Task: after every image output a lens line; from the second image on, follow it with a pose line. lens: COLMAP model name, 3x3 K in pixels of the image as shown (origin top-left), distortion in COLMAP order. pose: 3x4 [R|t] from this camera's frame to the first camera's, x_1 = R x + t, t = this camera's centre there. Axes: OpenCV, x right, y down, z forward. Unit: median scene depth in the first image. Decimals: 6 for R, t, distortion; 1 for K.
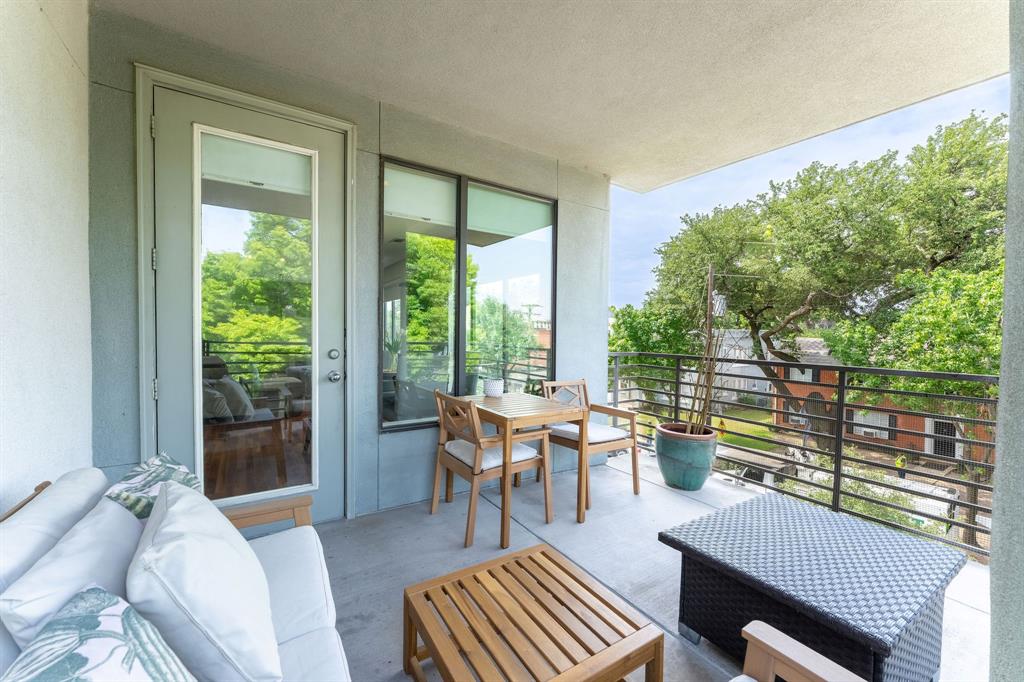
lens RADIAL K [[410.2, 0, 513.0], [0, 410.2, 340.1], [0, 0, 1]] dist [-0.003728, -0.000609]
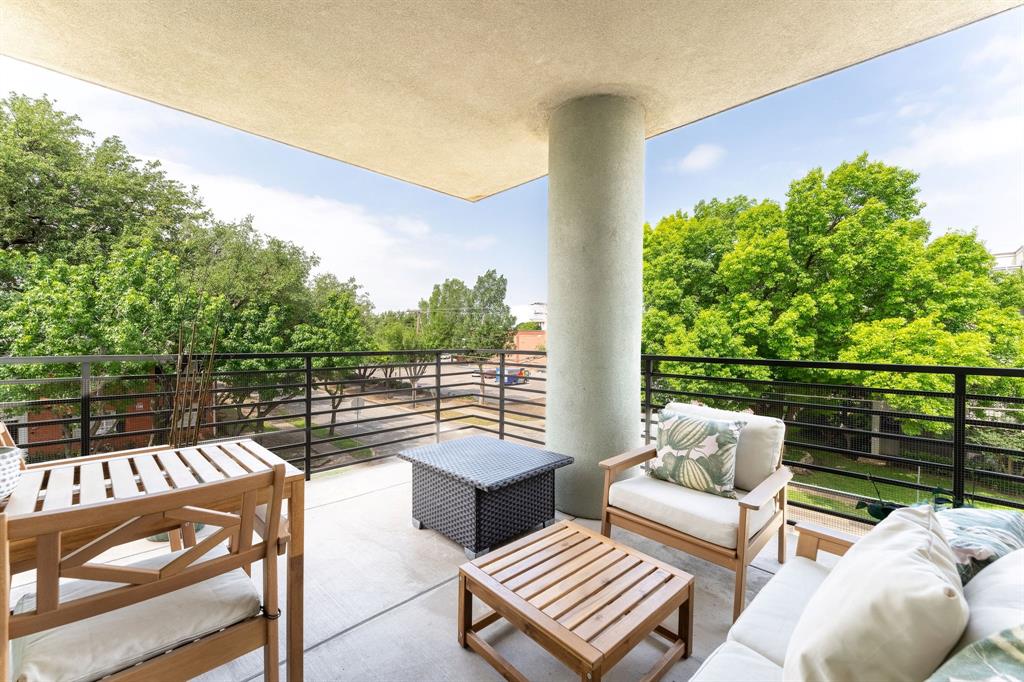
lens RADIAL K [[442.0, 0, 513.5], [0, 442.0, 339.4], [0, 0, 1]] dist [0.000628, 0.000054]
pose [[-0.206277, -0.012988, 0.978407, -0.429176], [0.000445, 0.999911, 0.013367, -0.001376], [-0.978494, 0.003193, -0.206253, 0.540238]]
